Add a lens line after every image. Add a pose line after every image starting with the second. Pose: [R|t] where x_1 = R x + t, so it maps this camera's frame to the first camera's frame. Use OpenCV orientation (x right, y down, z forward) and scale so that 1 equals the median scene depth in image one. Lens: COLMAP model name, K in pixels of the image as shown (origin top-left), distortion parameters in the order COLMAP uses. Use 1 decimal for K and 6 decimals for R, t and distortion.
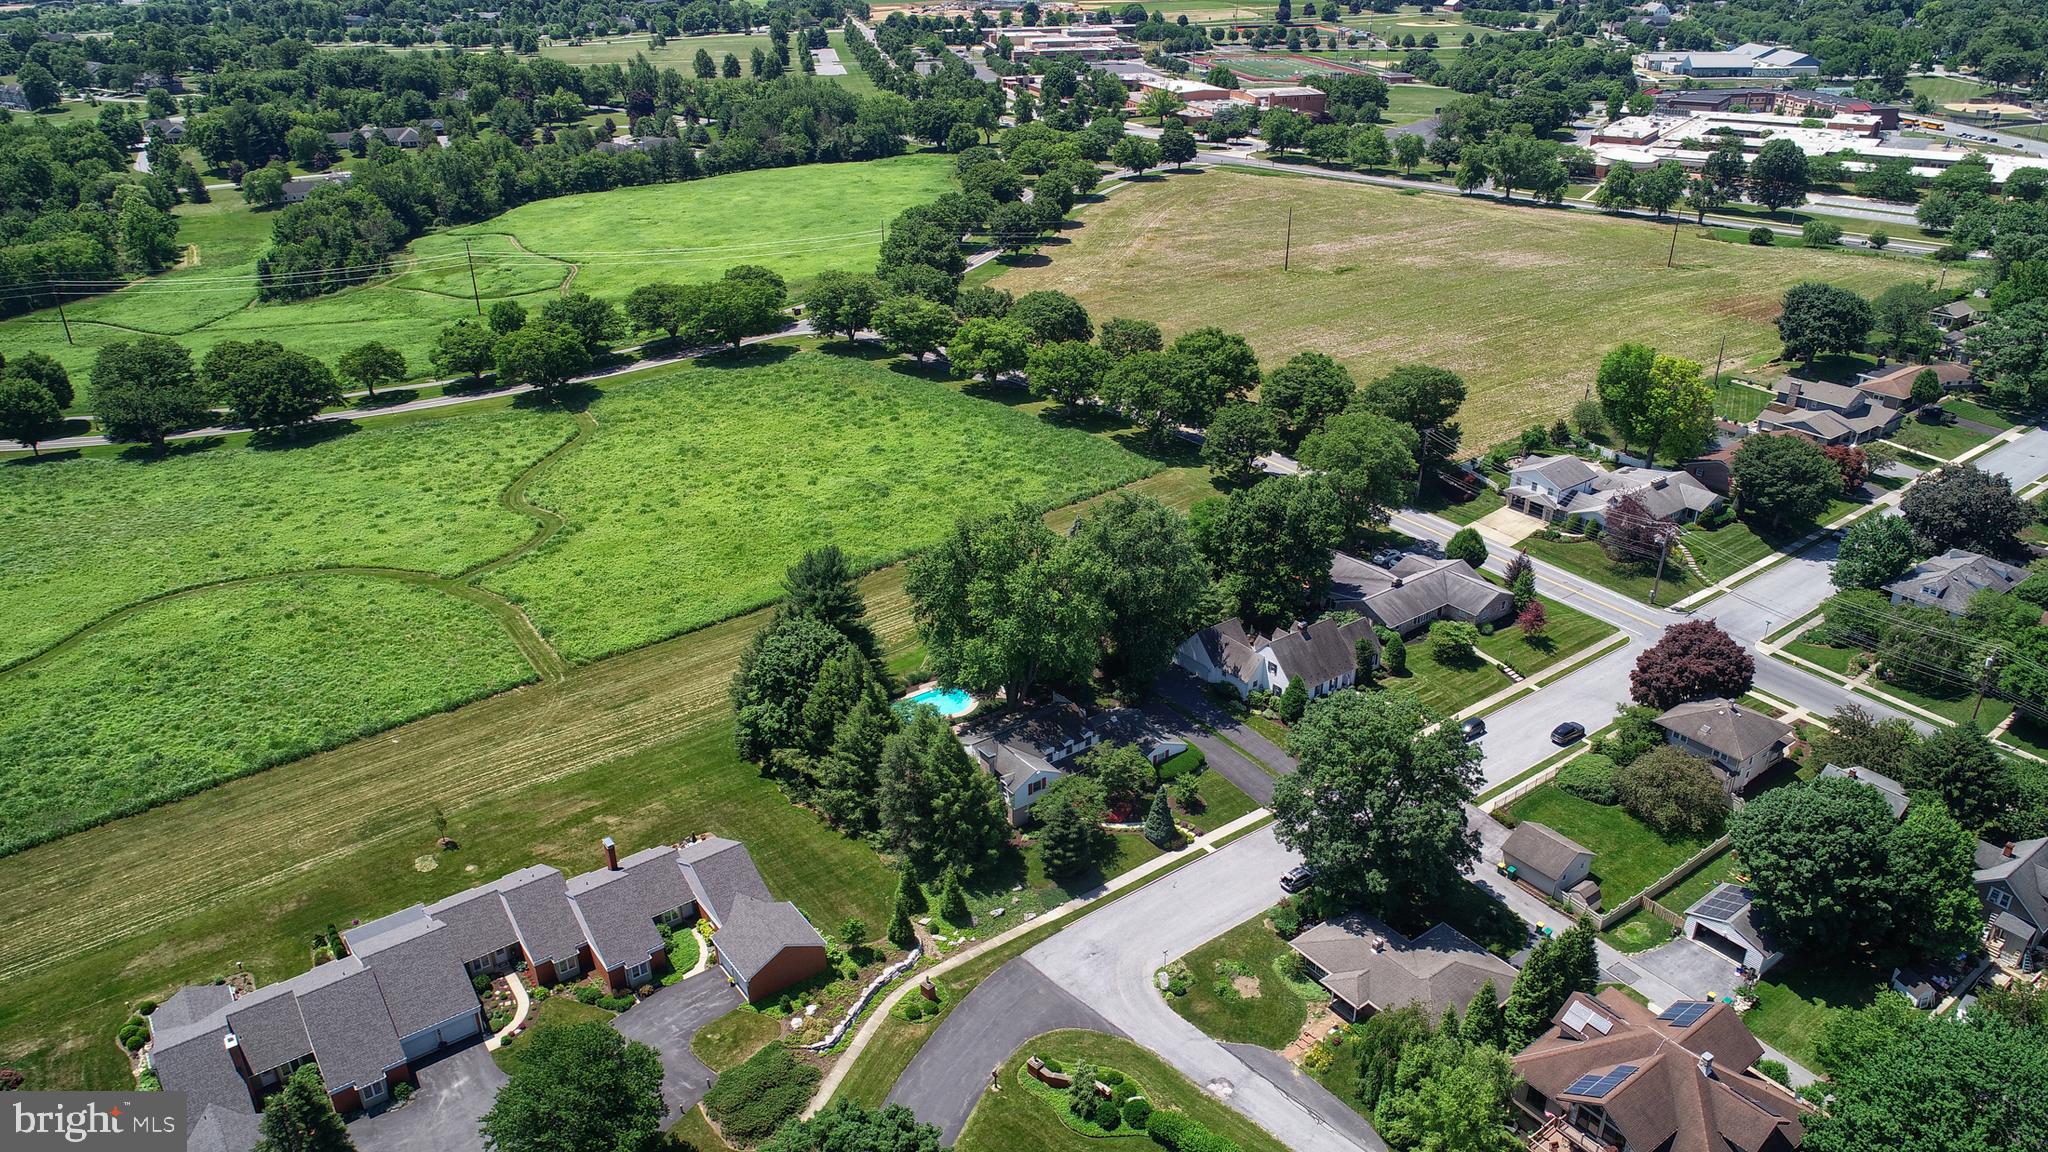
lens RADIAL K [[1367.0, 0, 1029.9], [0, 1367.0, 577.2], [0, 0, 1]] dist [-0.004649, 0.002195]
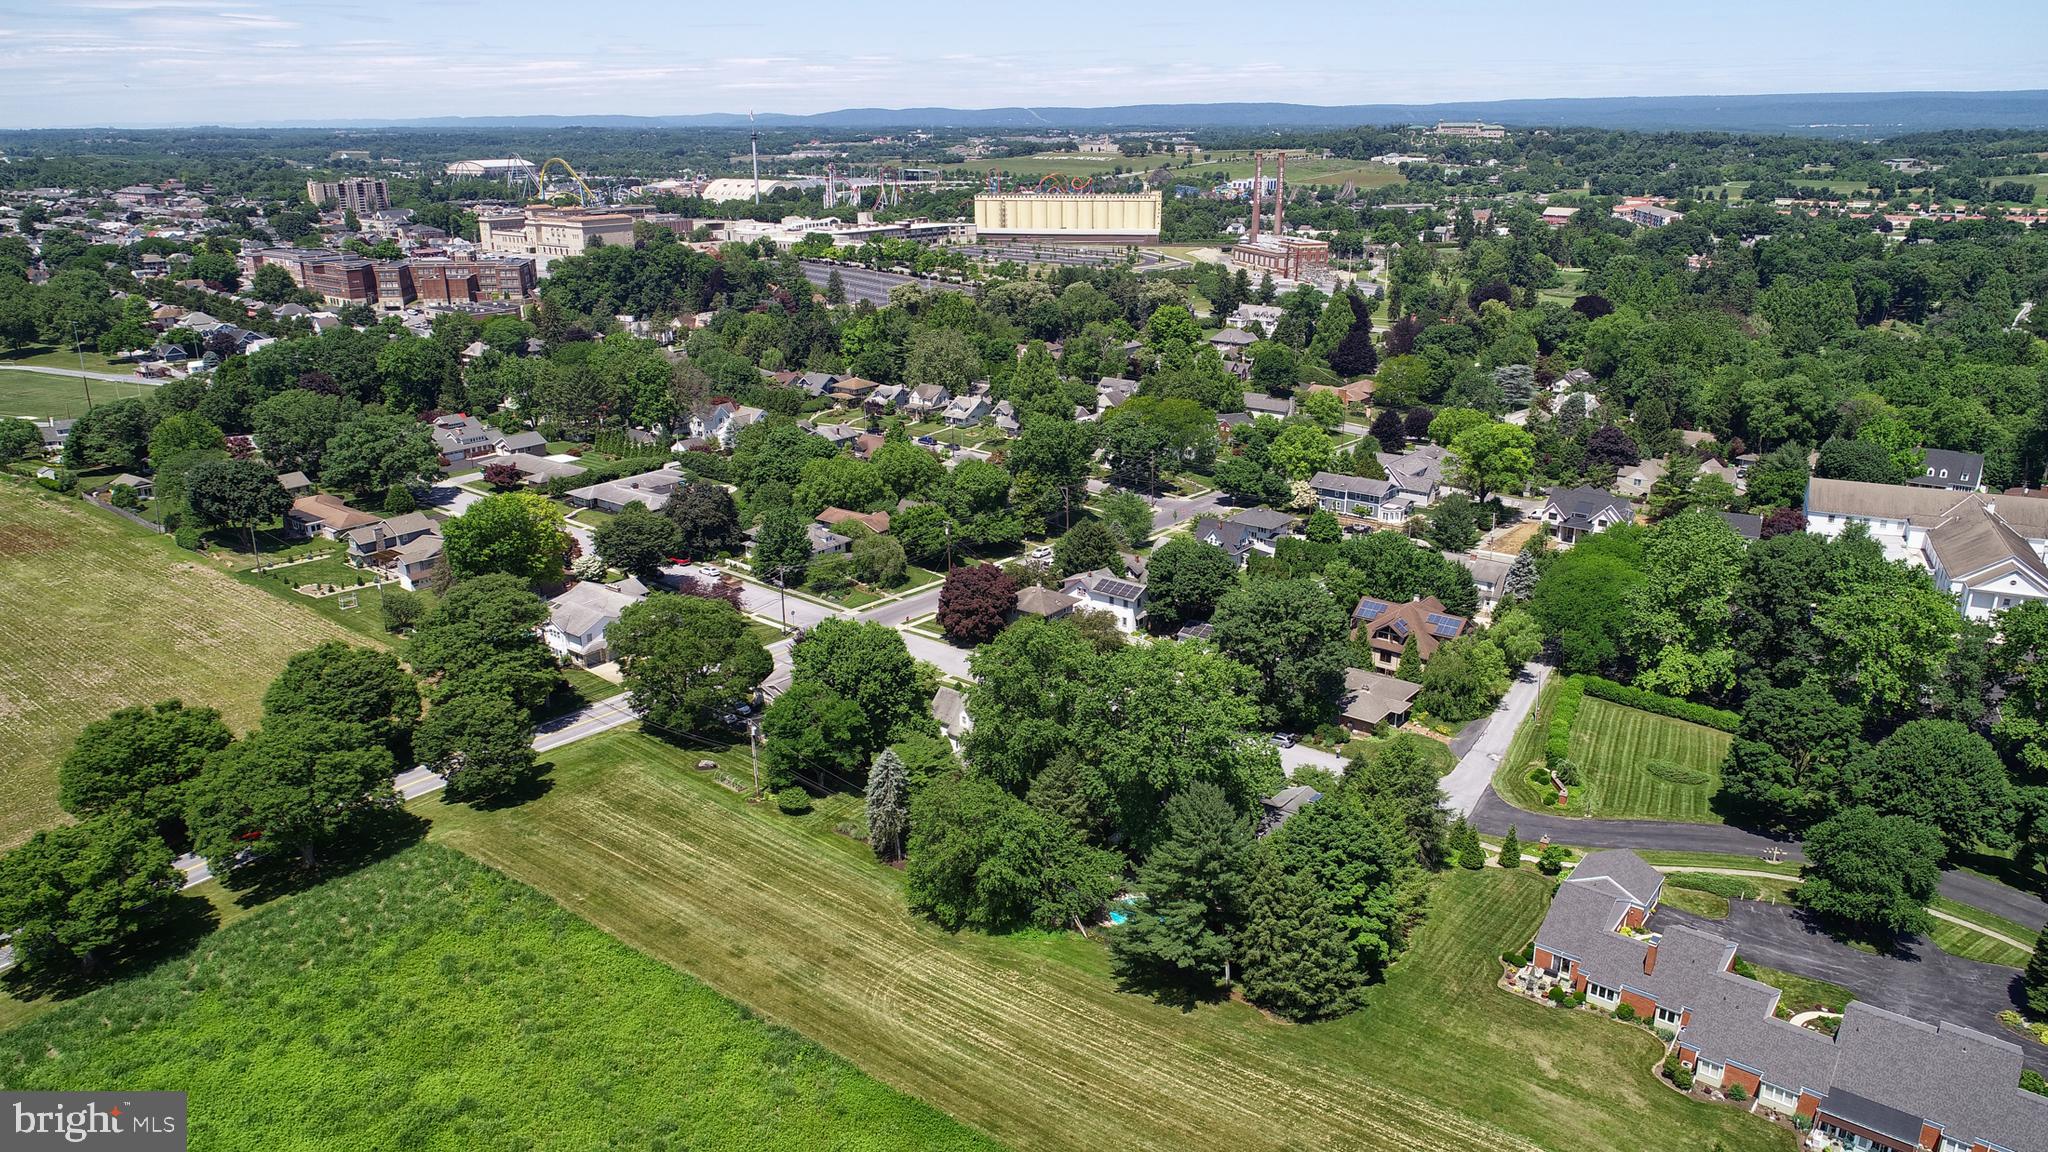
lens RADIAL K [[1367.0, 0, 1018.4], [0, 1367.0, 571.5], [0, 0, 1]] dist [-0.004649, 0.002195]
pose [[-0.252844, -0.292494, 0.922235, -0.788080], [0.427289, 0.821452, 0.377677, -0.454140], [-0.868040, 0.489554, -0.082720, 1.042068]]
